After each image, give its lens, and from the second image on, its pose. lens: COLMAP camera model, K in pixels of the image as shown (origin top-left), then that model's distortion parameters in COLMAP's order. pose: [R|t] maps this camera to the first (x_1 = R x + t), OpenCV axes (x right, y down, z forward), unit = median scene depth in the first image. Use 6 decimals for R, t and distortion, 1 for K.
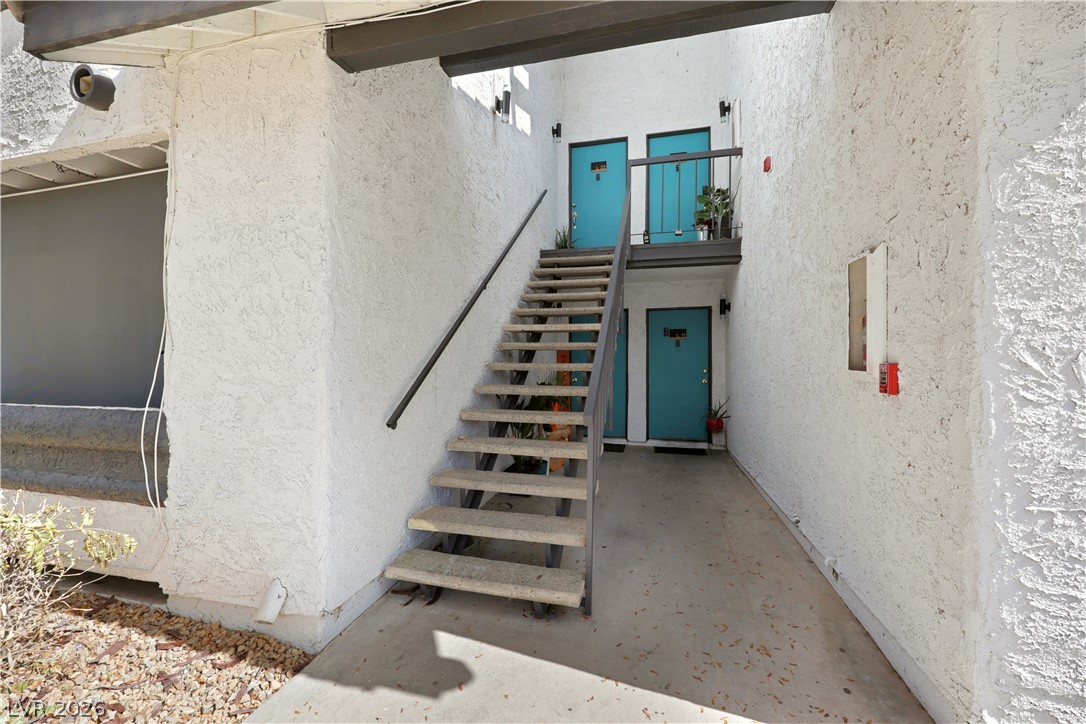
lens RADIAL K [[448.4, 0, 543.5], [0, 448.4, 362.3], [0, 0, 1]] dist [-0.001023, 0.000659]
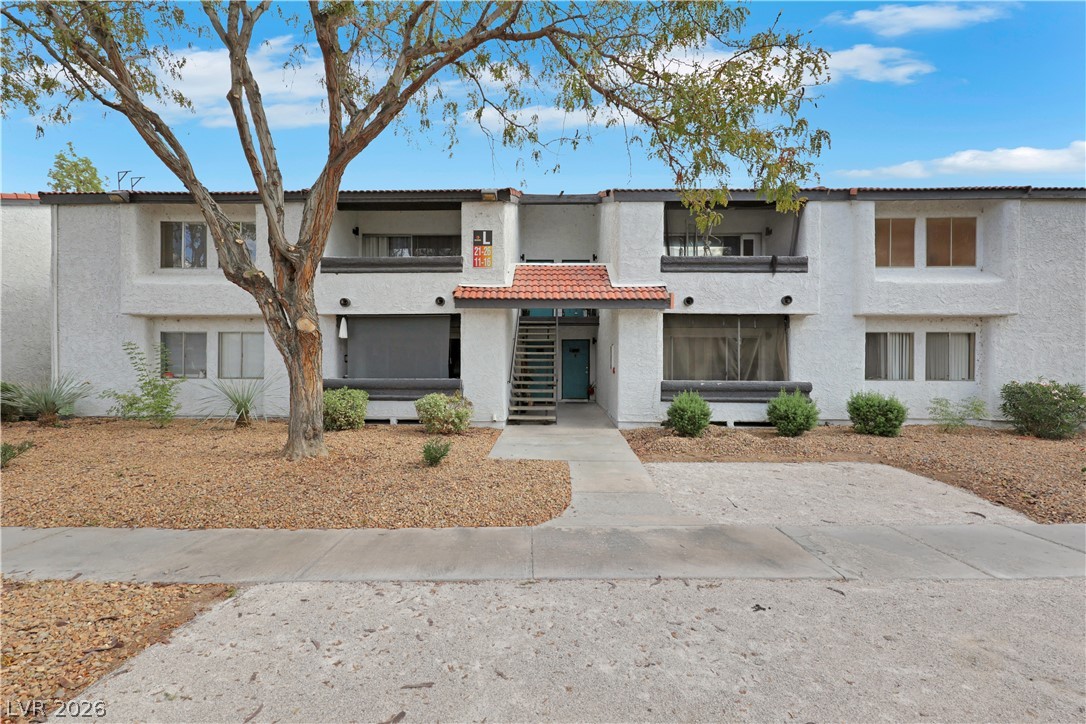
lens RADIAL K [[448.4, 0, 545.0], [0, 448.4, 362.2], [0, 0, 1]] dist [-0.001023, 0.000659]
pose [[0.976127, -0.008578, 0.217030, -0.378639], [0.008694, 0.999962, 0.000422, -0.018659], [-0.217025, 0.001475, 0.976165, -1.301374]]
